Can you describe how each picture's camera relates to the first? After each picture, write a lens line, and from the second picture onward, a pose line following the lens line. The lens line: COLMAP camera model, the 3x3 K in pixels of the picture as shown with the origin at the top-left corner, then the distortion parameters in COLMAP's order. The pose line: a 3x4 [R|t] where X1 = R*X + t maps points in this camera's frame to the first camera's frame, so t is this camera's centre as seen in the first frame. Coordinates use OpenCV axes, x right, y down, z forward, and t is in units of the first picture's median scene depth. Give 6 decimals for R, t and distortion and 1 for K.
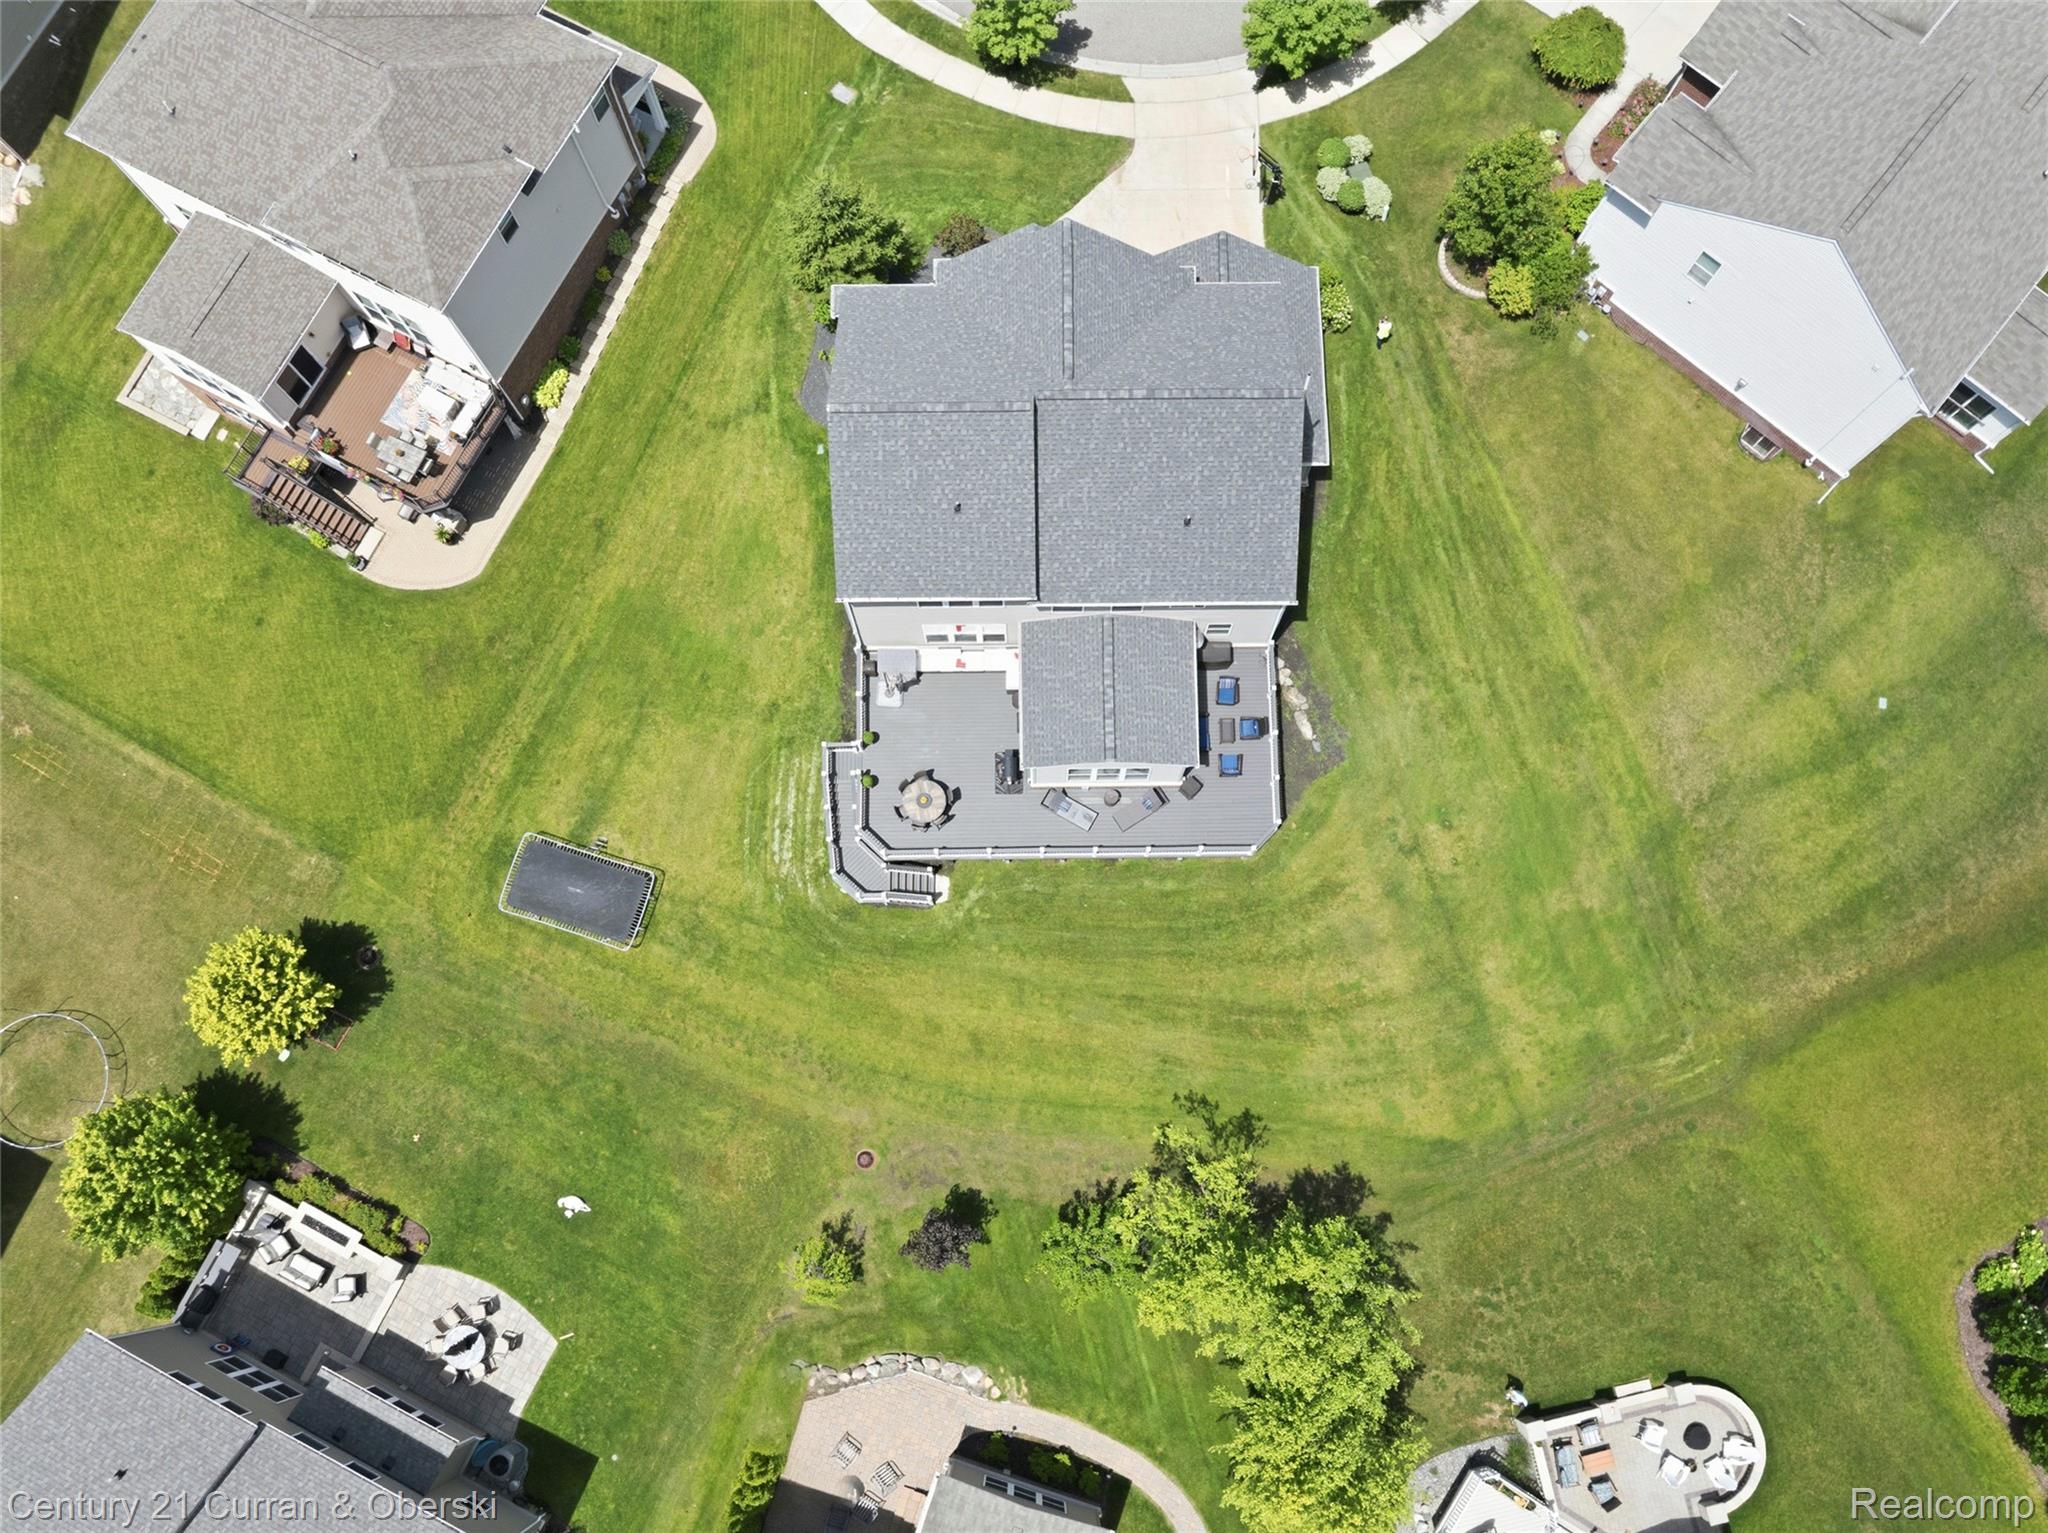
lens RADIAL K [[1434.1, 0, 1024.0], [0, 1434.1, 766.5], [0, 0, 1]] dist [-0.005478, -0.005121]
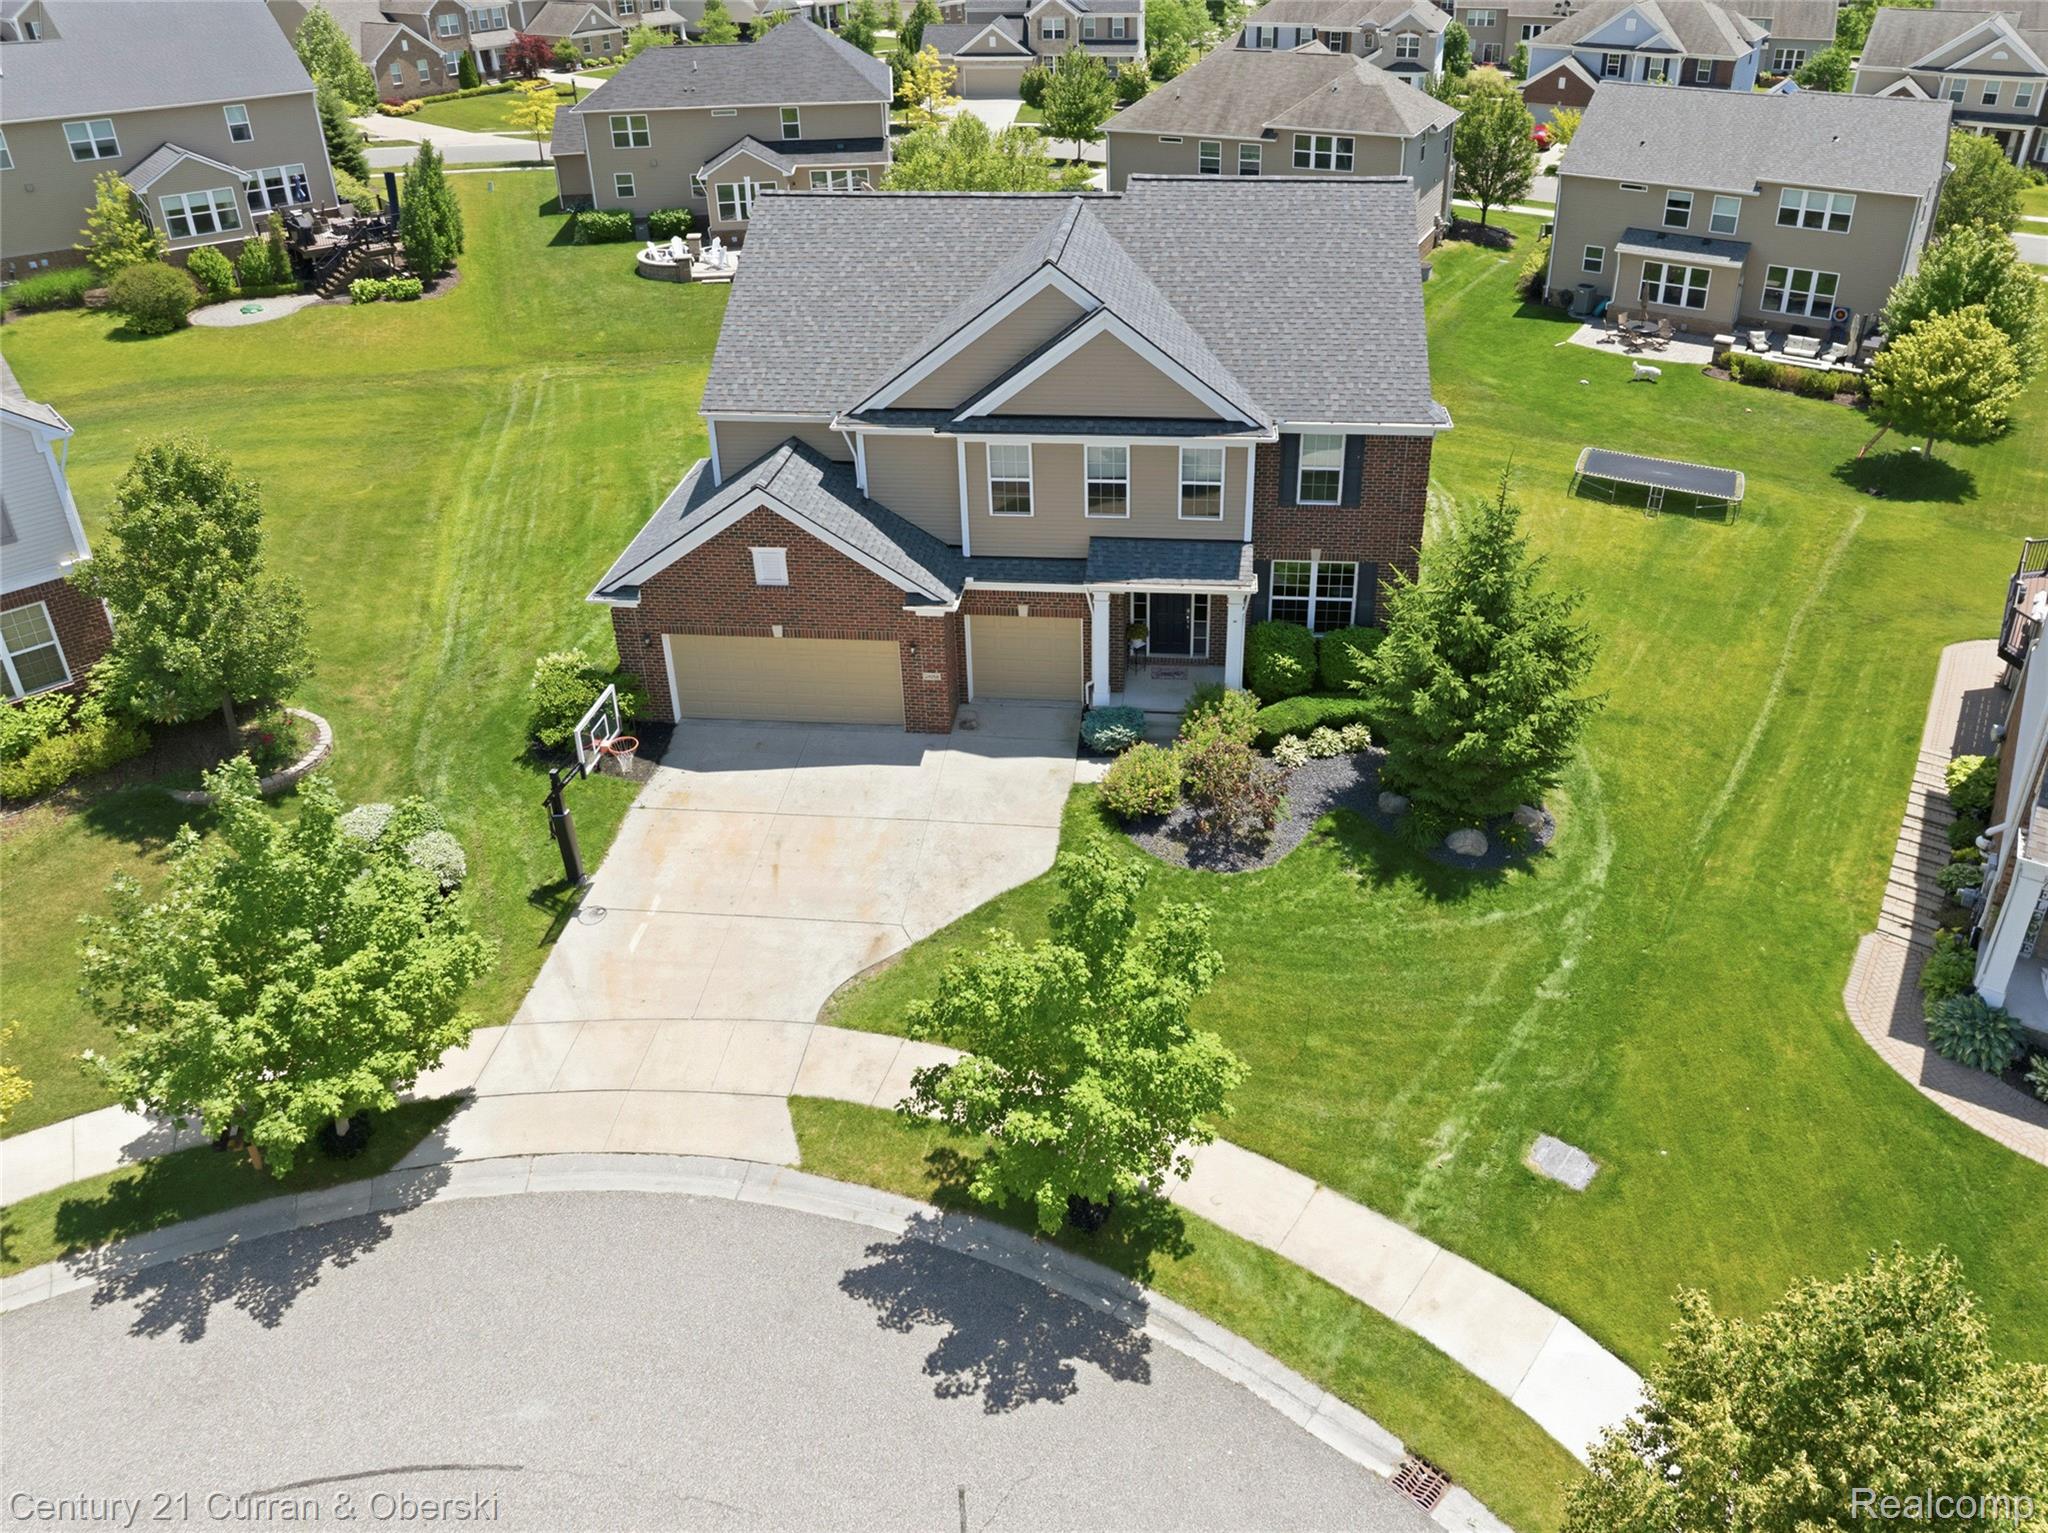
lens RADIAL K [[1476.0, 0, 1098.3], [0, 1476.0, 655.4], [0, 0, 1]] dist [-0.028681, -0.002550]
pose [[-0.996354, -0.041264, 0.074668, -0.034385], [0.084109, -0.328732, 0.940670, -0.855291], [-0.014270, 0.943521, 0.331004, 0.815622]]
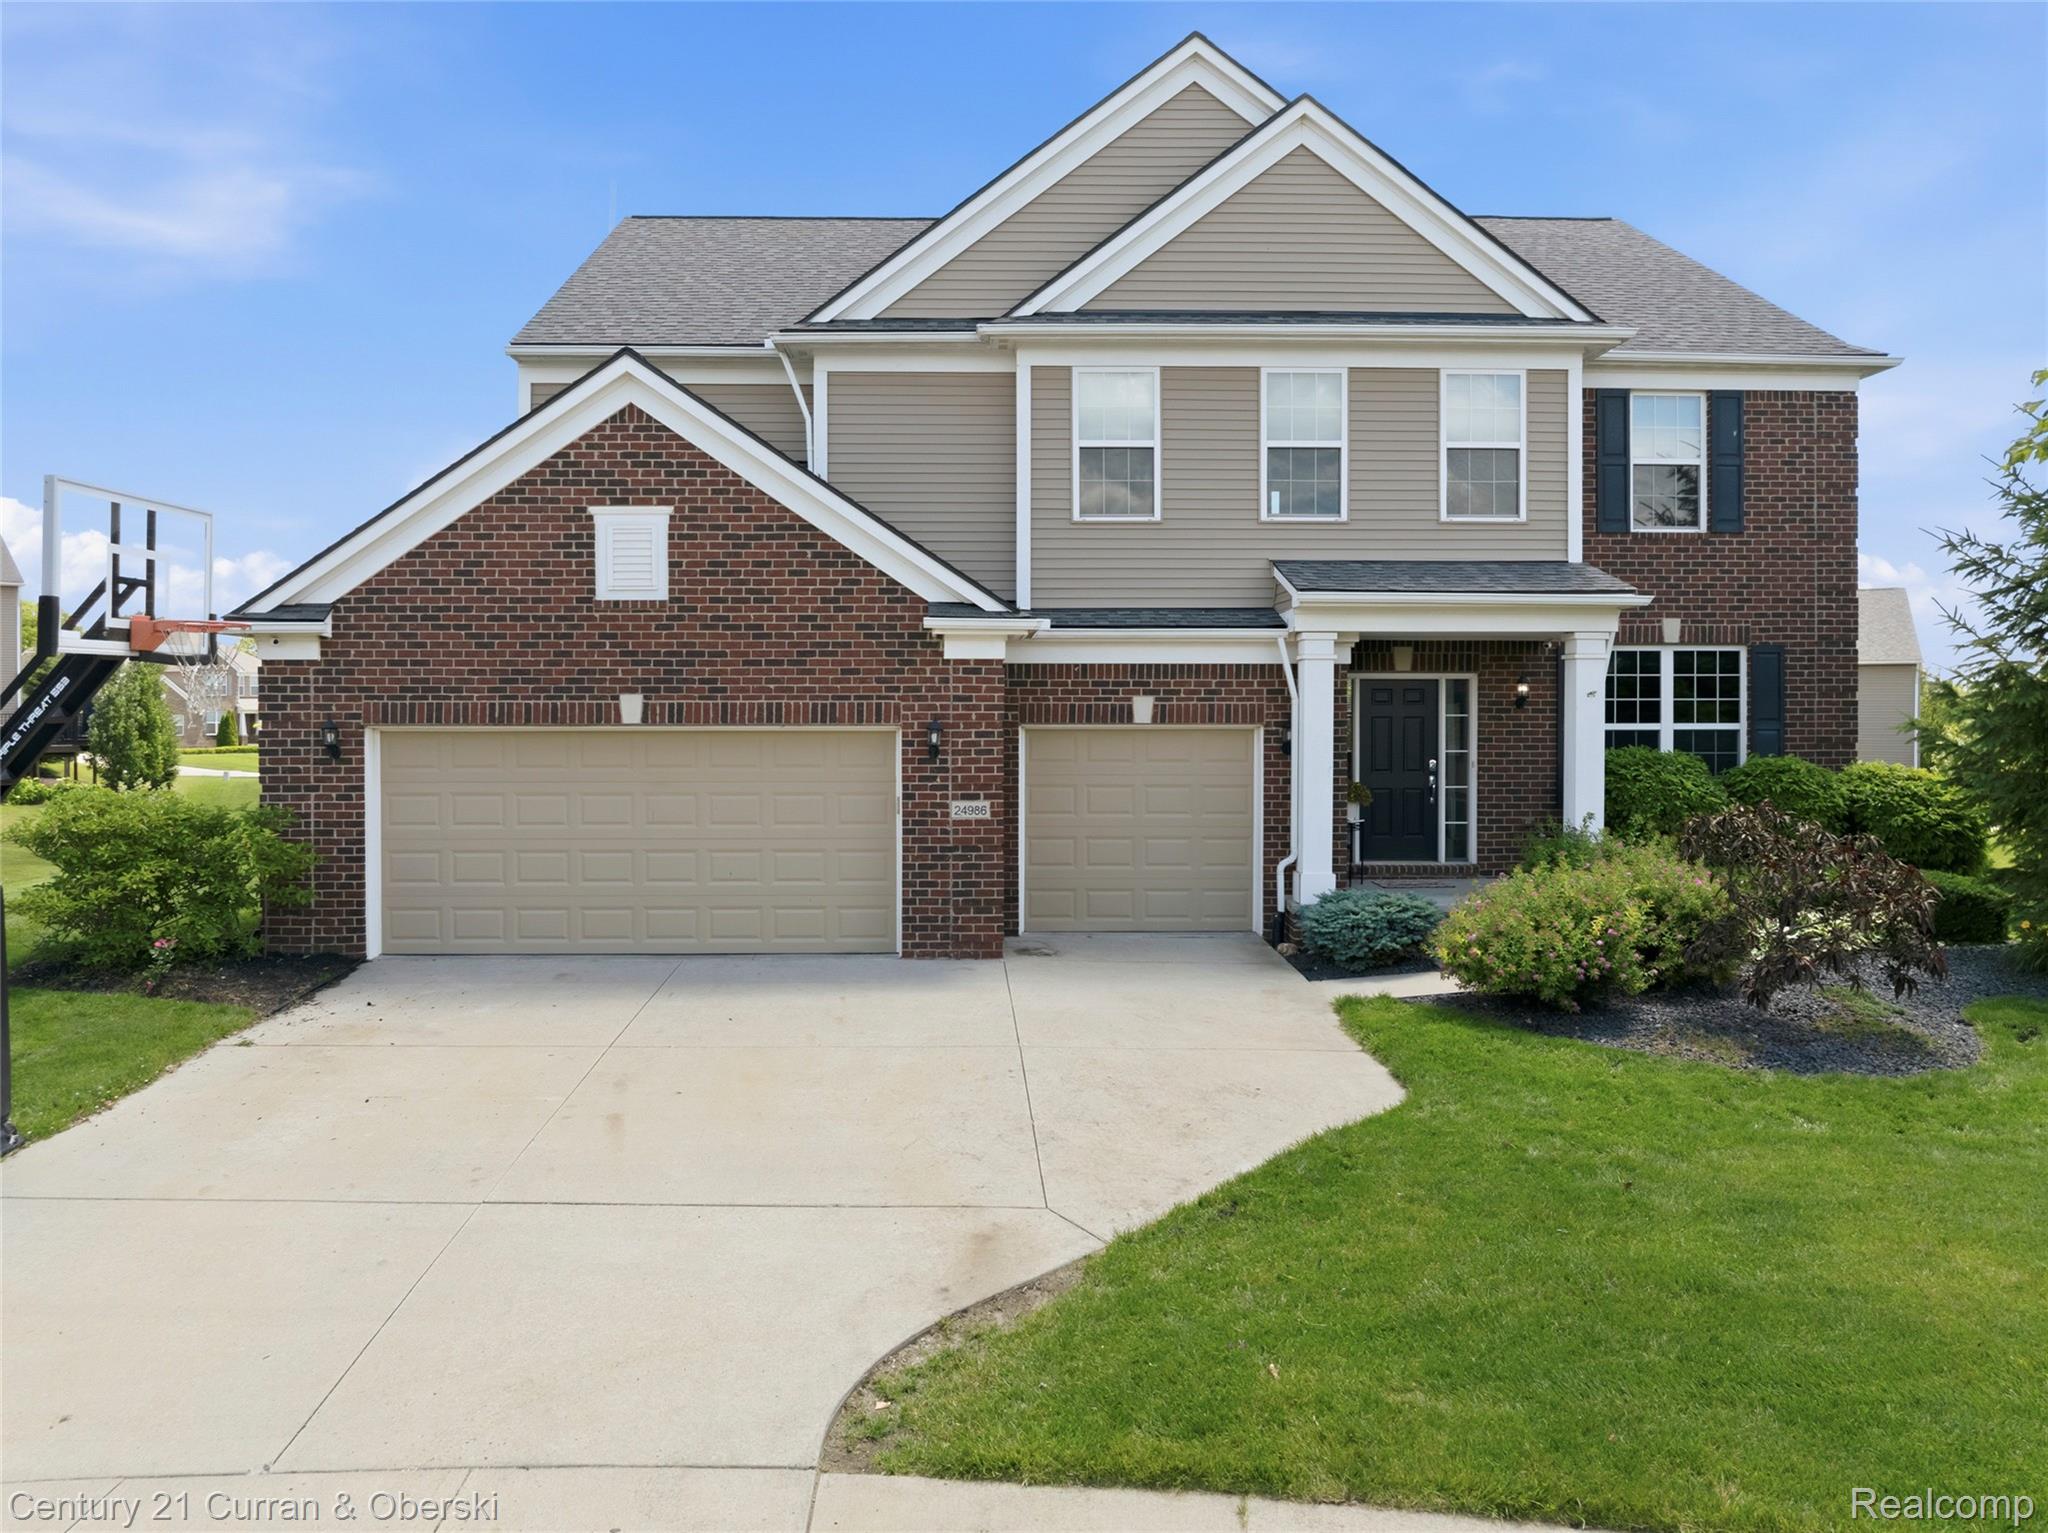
lens RADIAL K [[1449.4, 0, 992.3], [0, 1449.4, 766.7], [0, 0, 1]] dist [-0.029501, -0.001872]
pose [[-0.999883, -0.004966, -0.014492, 0.071744], [-0.015029, 0.134811, 0.990757, -0.579130], [-0.002967, 0.990859, -0.134870, 1.039458]]
